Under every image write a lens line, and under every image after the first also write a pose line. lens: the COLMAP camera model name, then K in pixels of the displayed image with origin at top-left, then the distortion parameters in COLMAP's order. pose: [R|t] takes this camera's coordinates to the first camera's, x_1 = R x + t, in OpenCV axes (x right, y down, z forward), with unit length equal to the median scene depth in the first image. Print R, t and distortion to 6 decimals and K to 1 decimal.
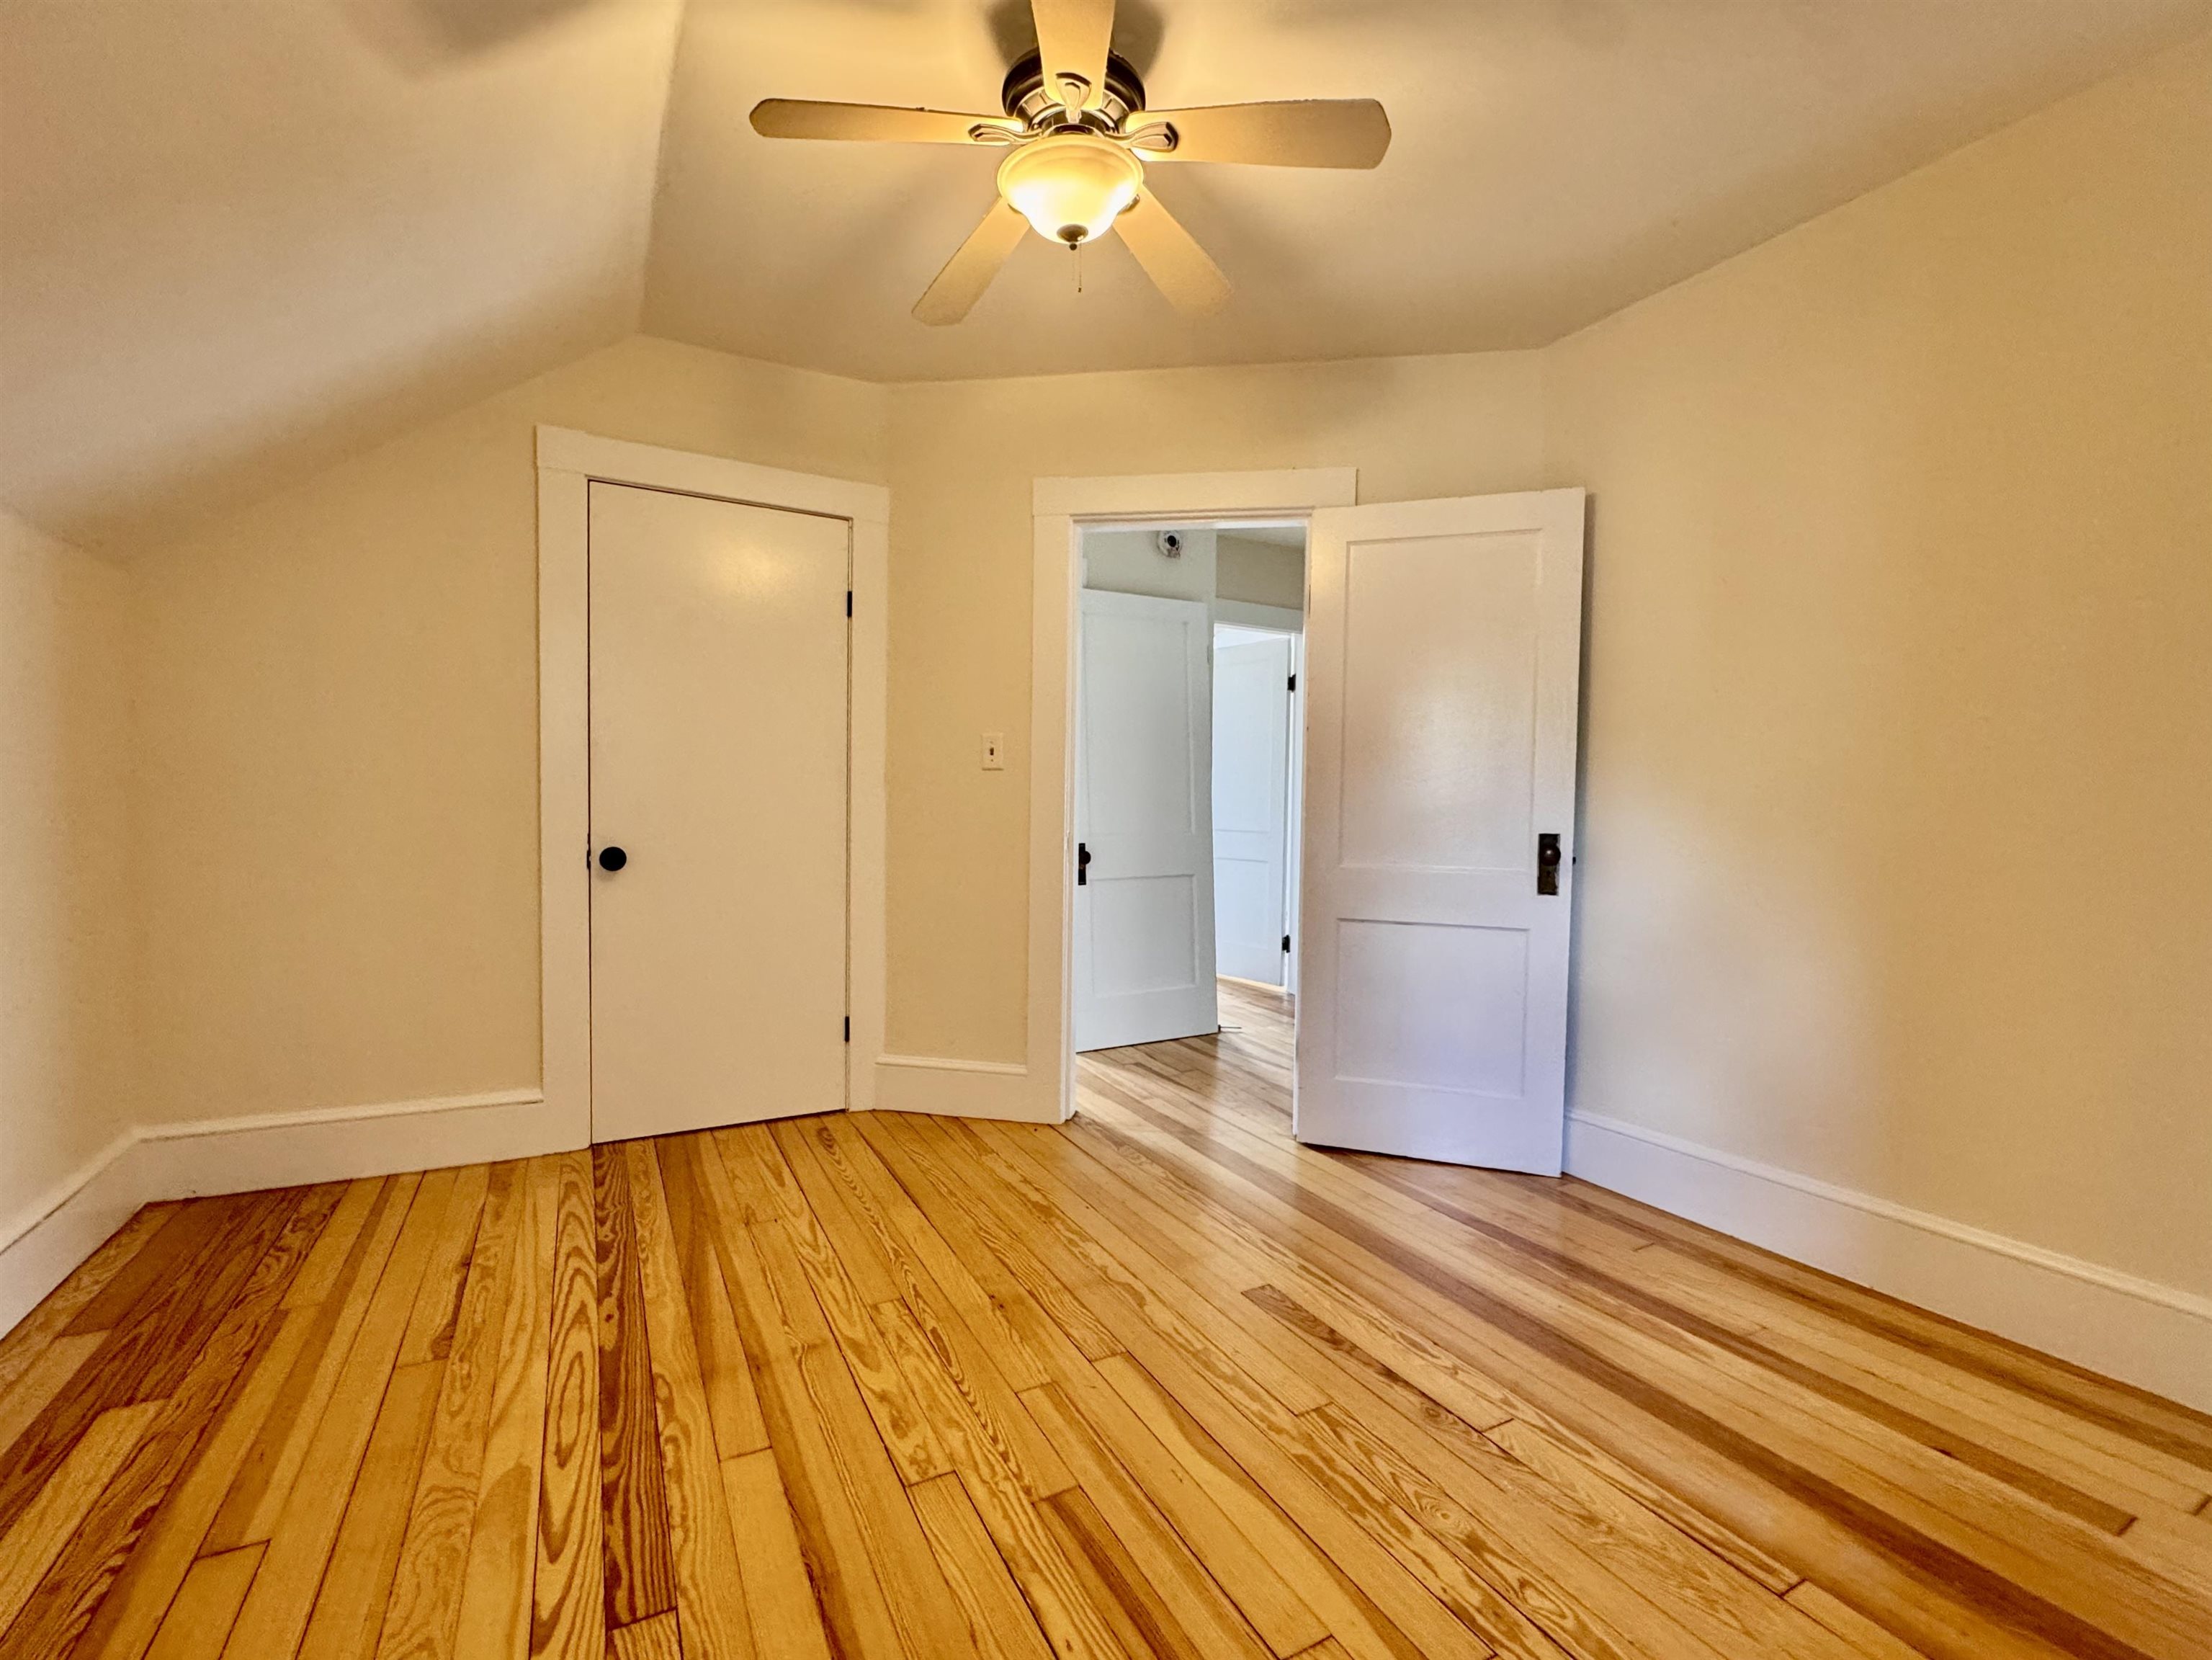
lens RADIAL K [[889.9, 0, 1105.7], [0, 889.9, 820.7], [0, 0, 1]] dist [-0.000454, 0.000993]
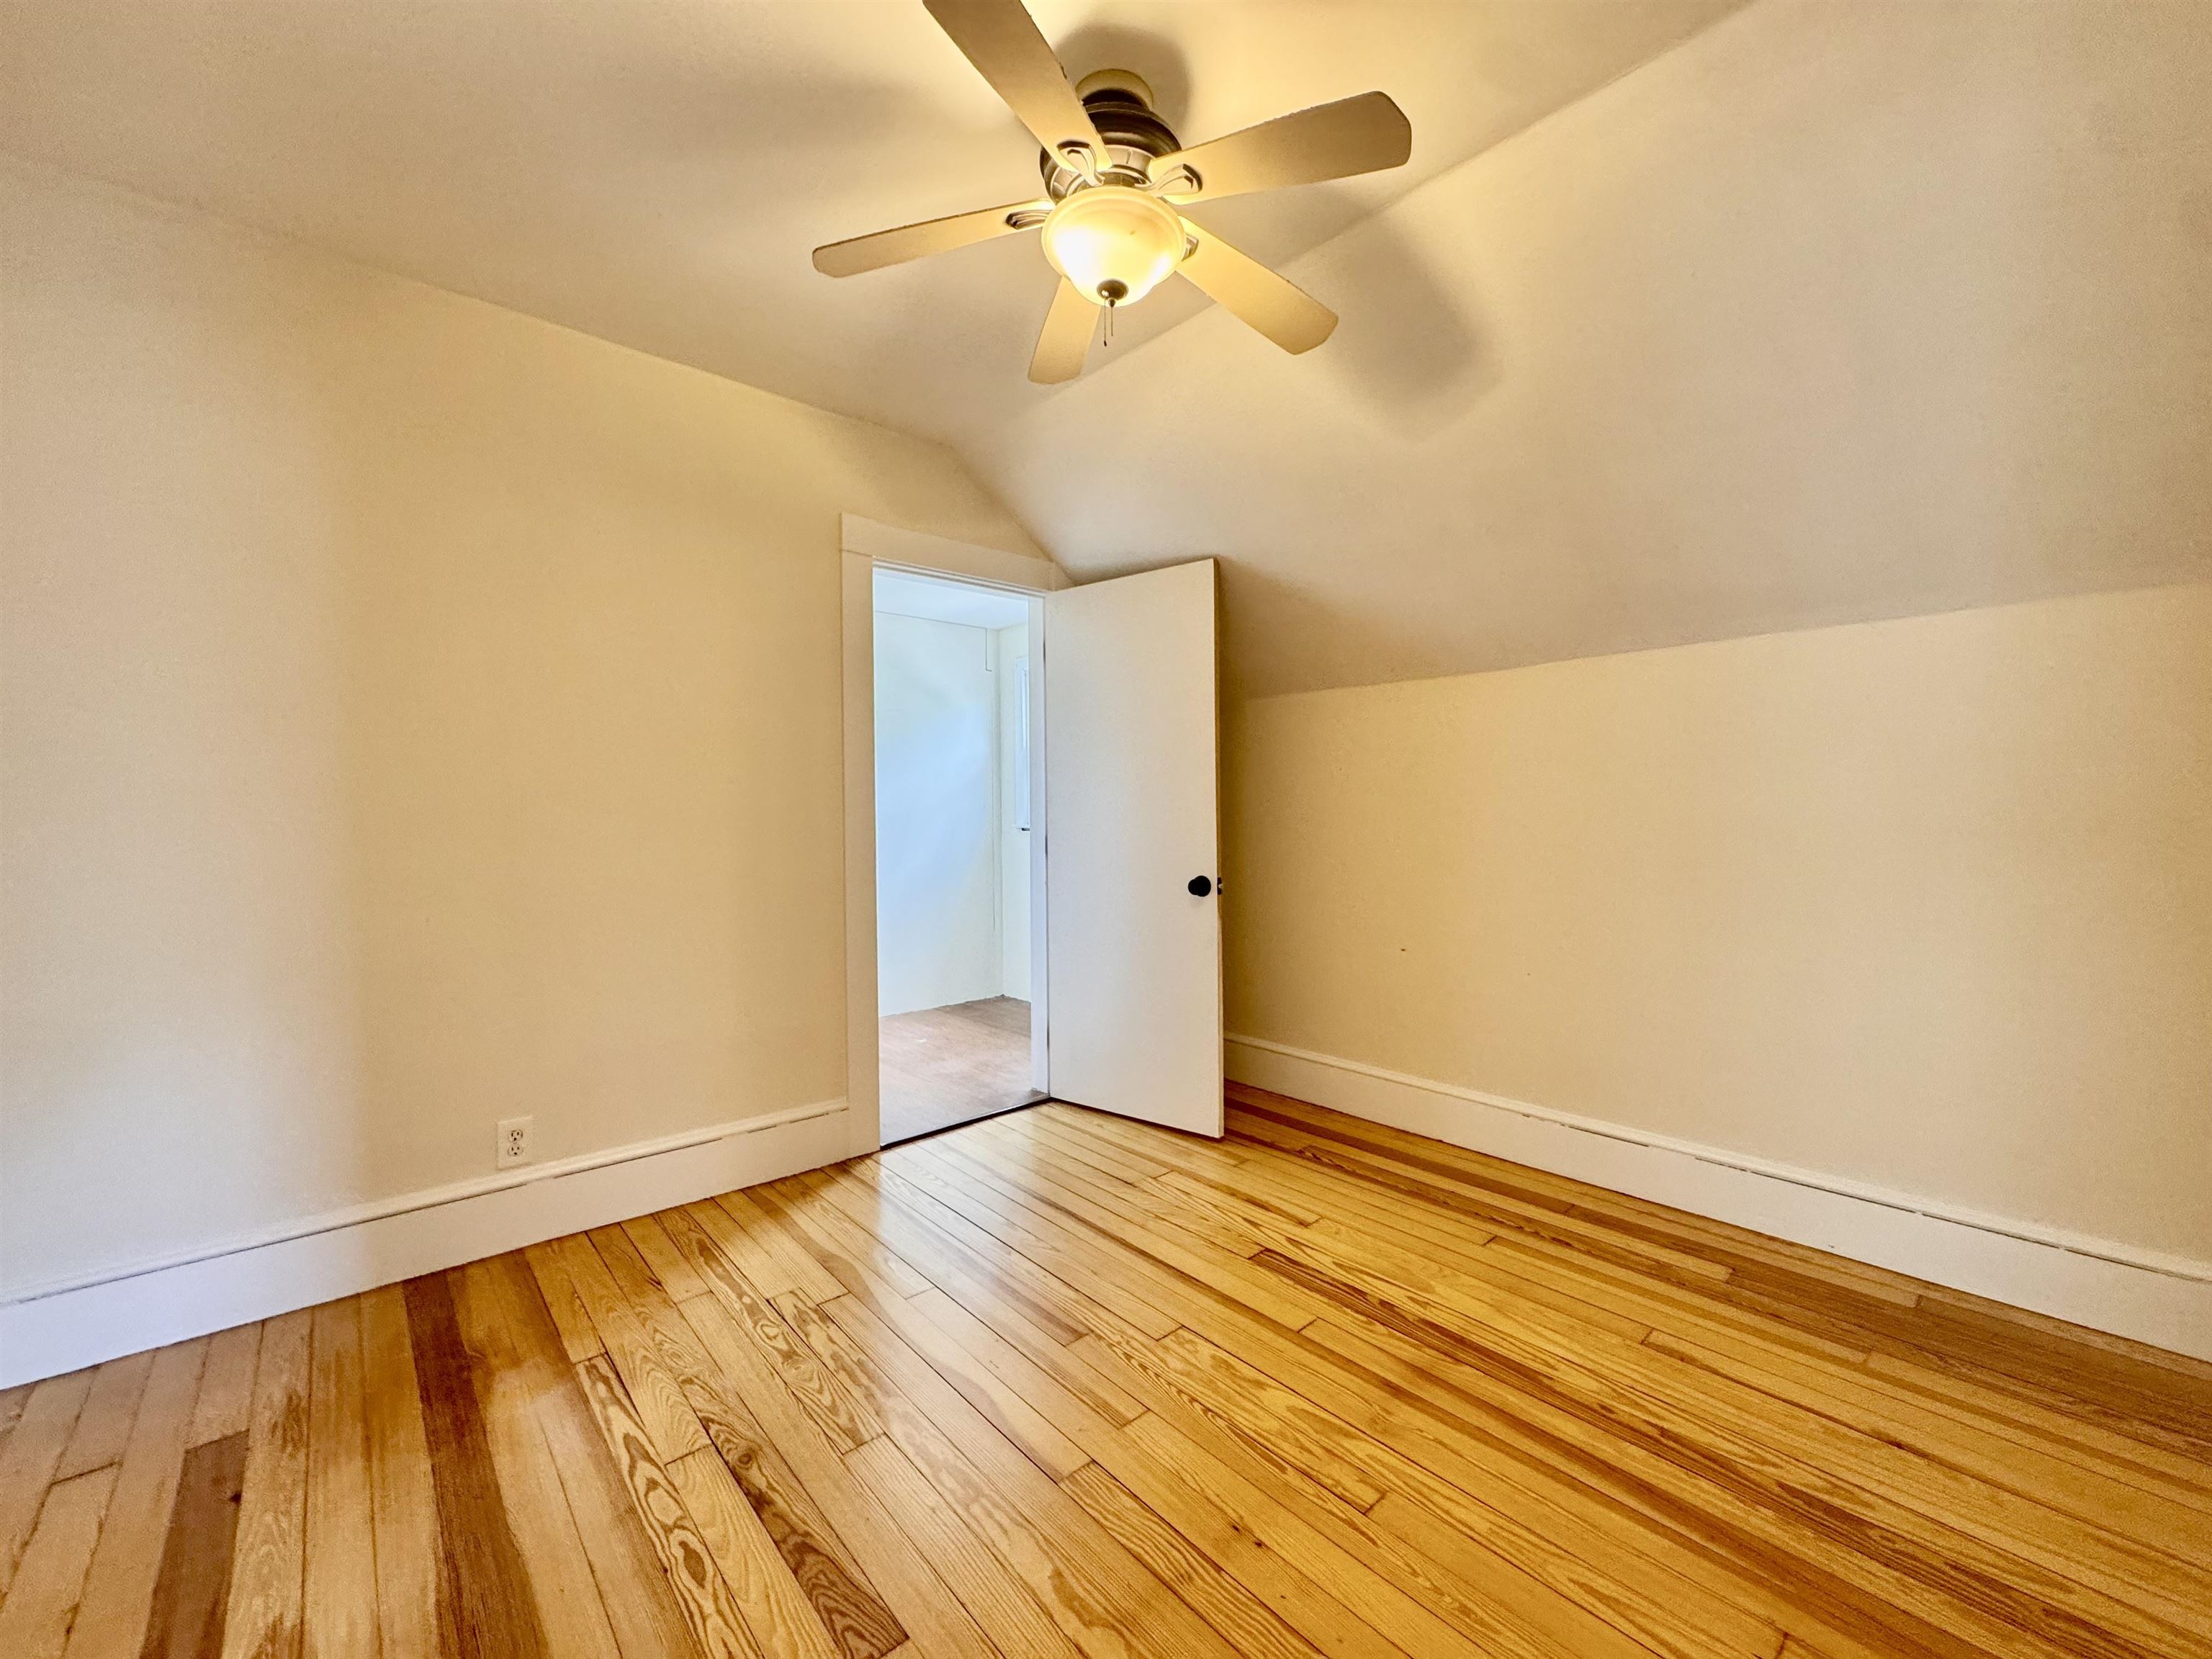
lens RADIAL K [[889.8, 0, 1109.6], [0, 889.8, 836.7], [0, 0, 1]] dist [-0.000454, 0.000993]
pose [[-0.970778, -0.000397, -0.239981, 0.205928], [-0.013059, 0.998604, 0.051175, -0.099677], [0.239625, 0.052814, -0.969428, 2.027989]]
